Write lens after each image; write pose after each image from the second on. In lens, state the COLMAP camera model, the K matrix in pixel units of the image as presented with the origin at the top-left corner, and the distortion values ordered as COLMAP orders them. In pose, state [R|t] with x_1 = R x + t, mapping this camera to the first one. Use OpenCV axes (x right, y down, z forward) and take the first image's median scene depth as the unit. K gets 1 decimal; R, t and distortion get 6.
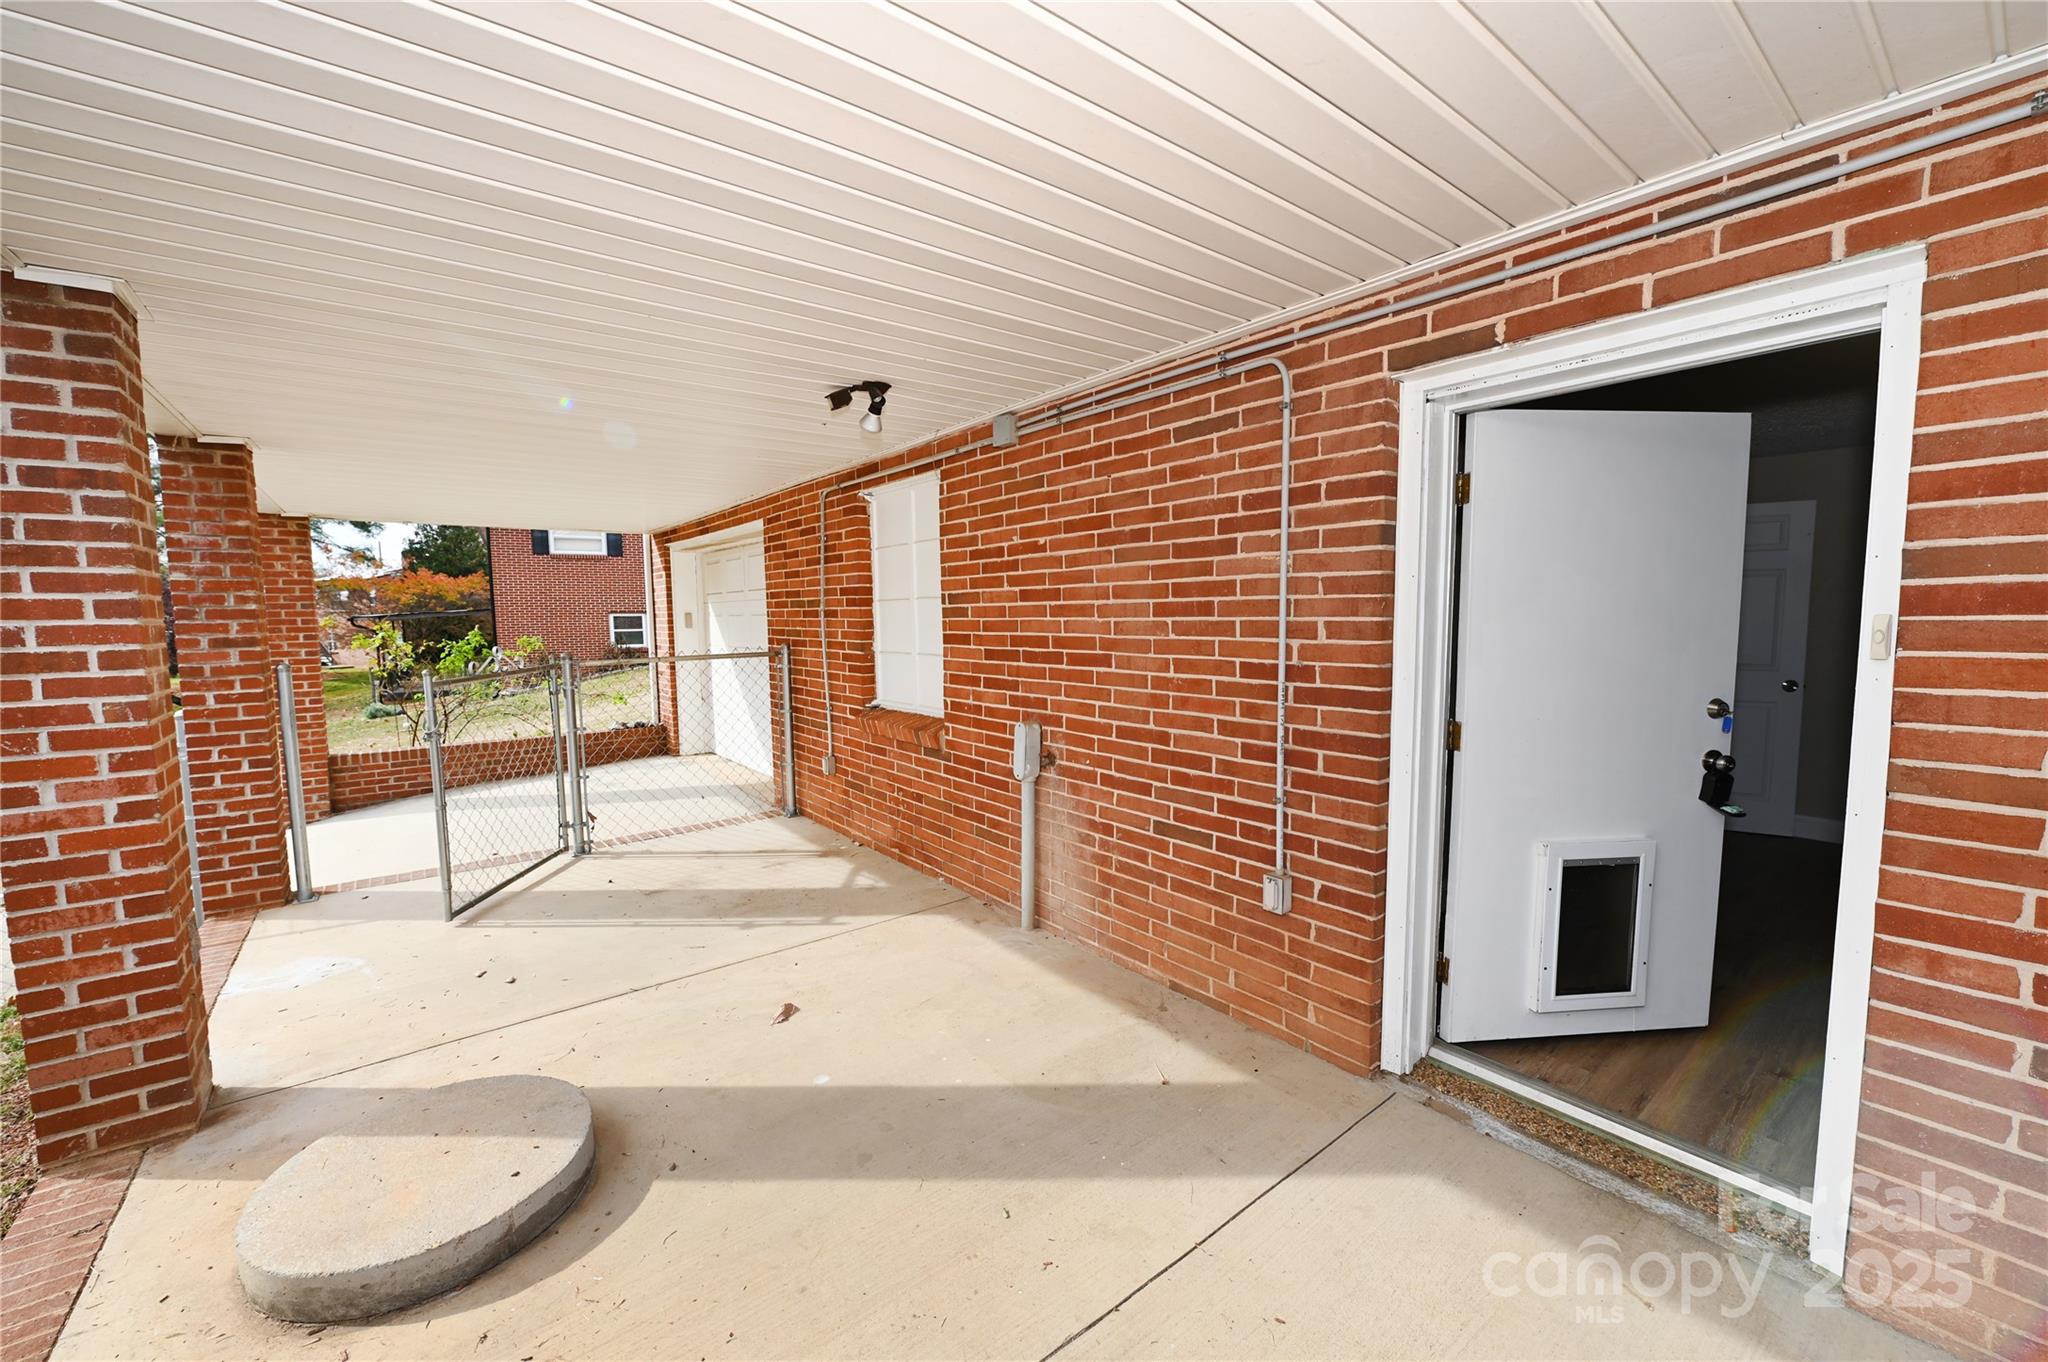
lens RADIAL K [[807.4, 0, 1022.2], [0, 807.4, 682.1], [0, 0, 1]] dist [-0.008573, -0.000787]
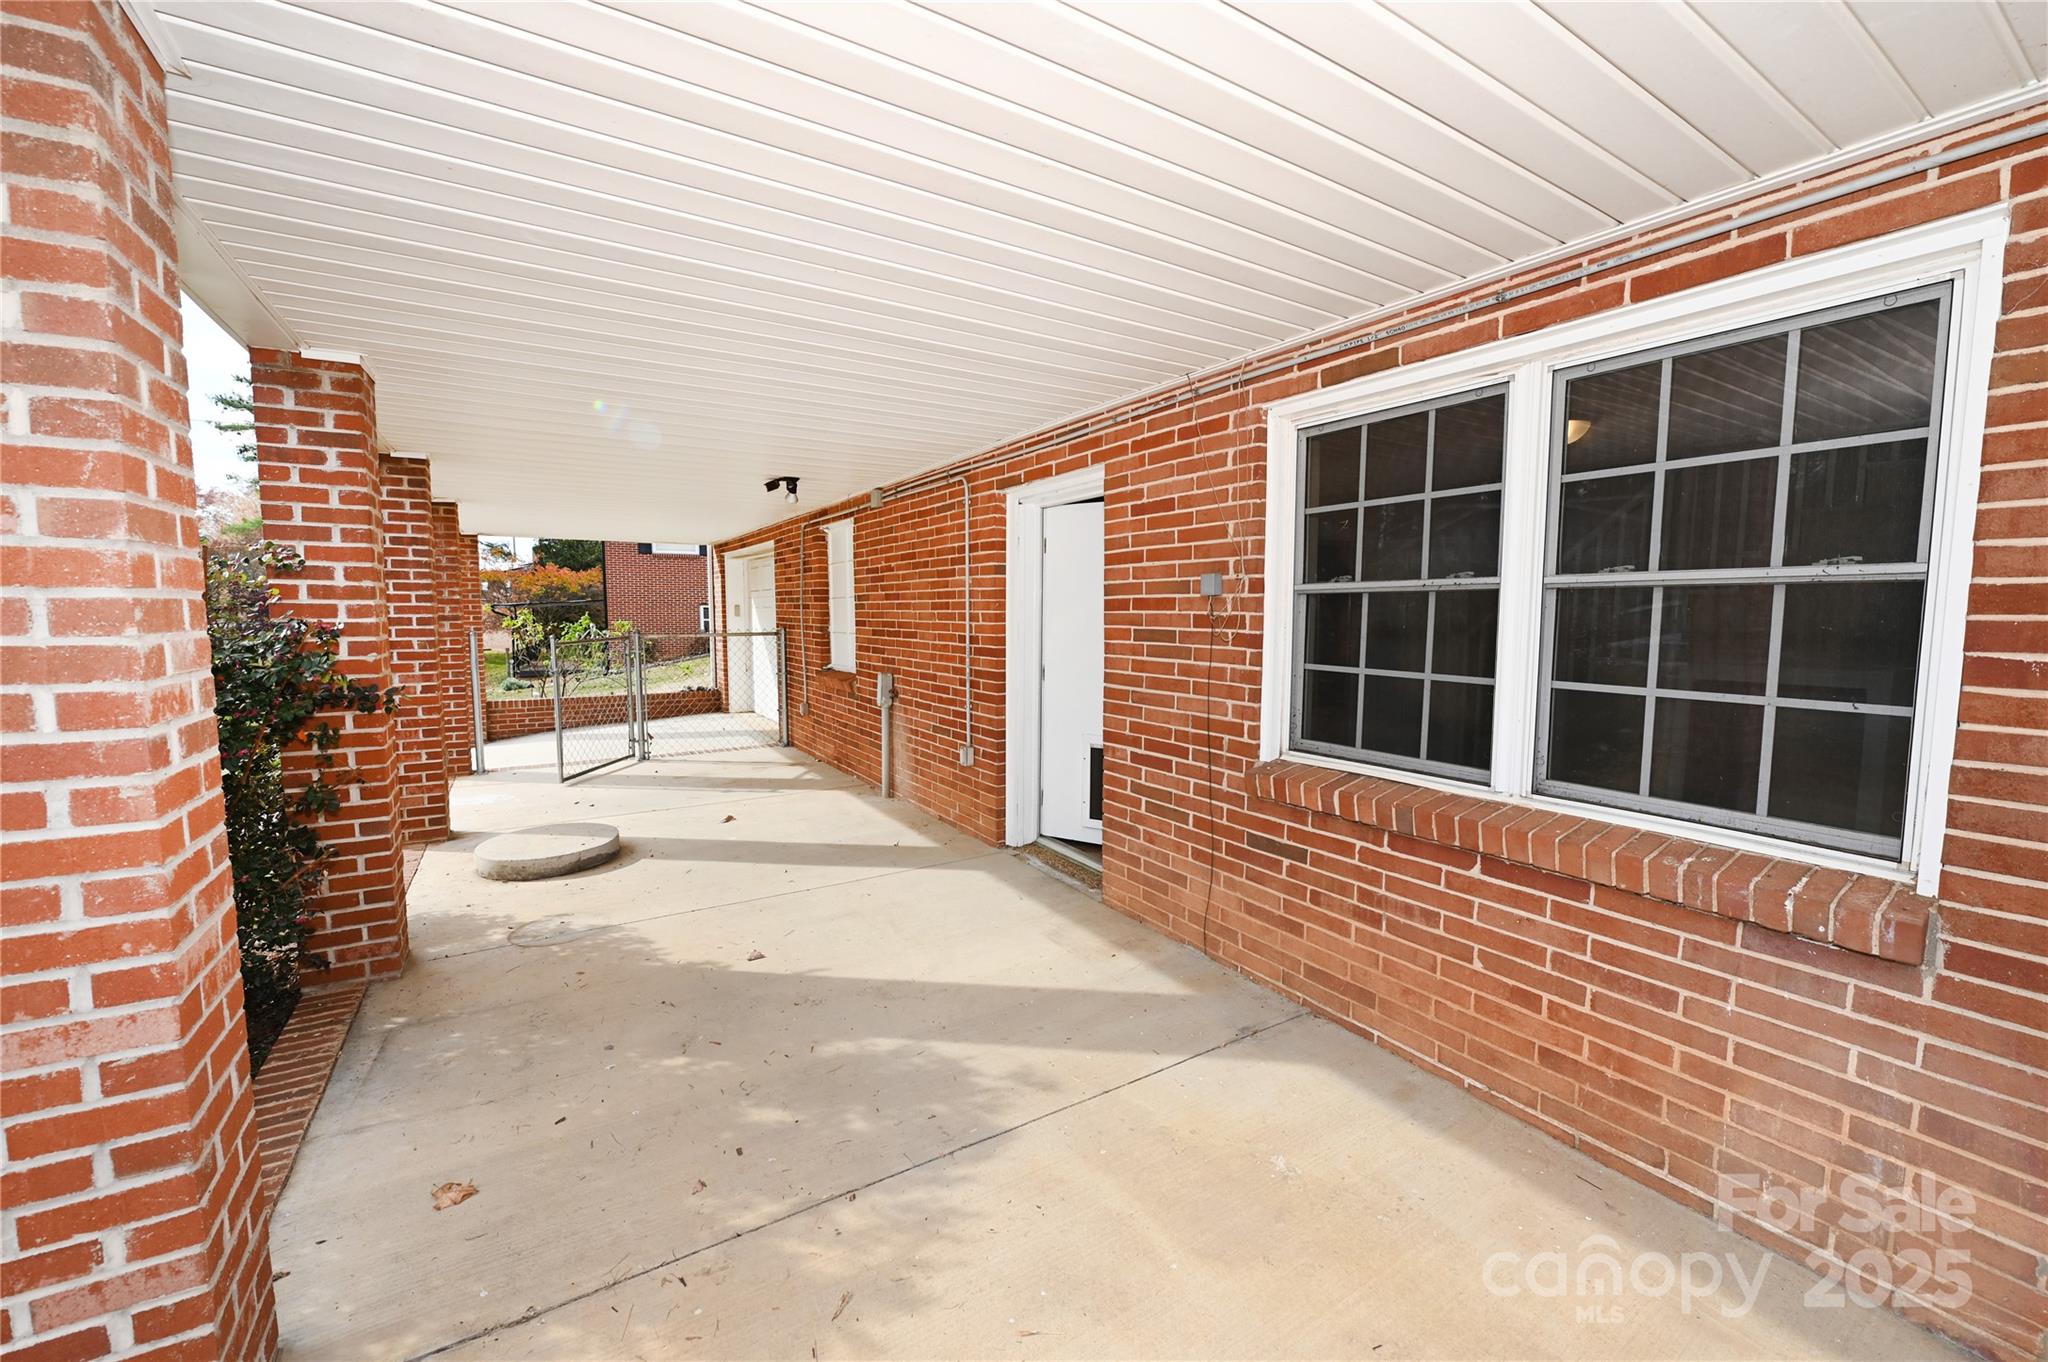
lens RADIAL K [[807.4, 0, 1024.4], [0, 807.4, 681.1], [0, 0, 1]] dist [-0.008573, -0.000787]
pose [[0.994067, 0.024263, -0.106031, 0.434911], [-0.024035, 0.999705, 0.003423, 0.050954], [0.106083, -0.000855, 0.994357, -0.588166]]
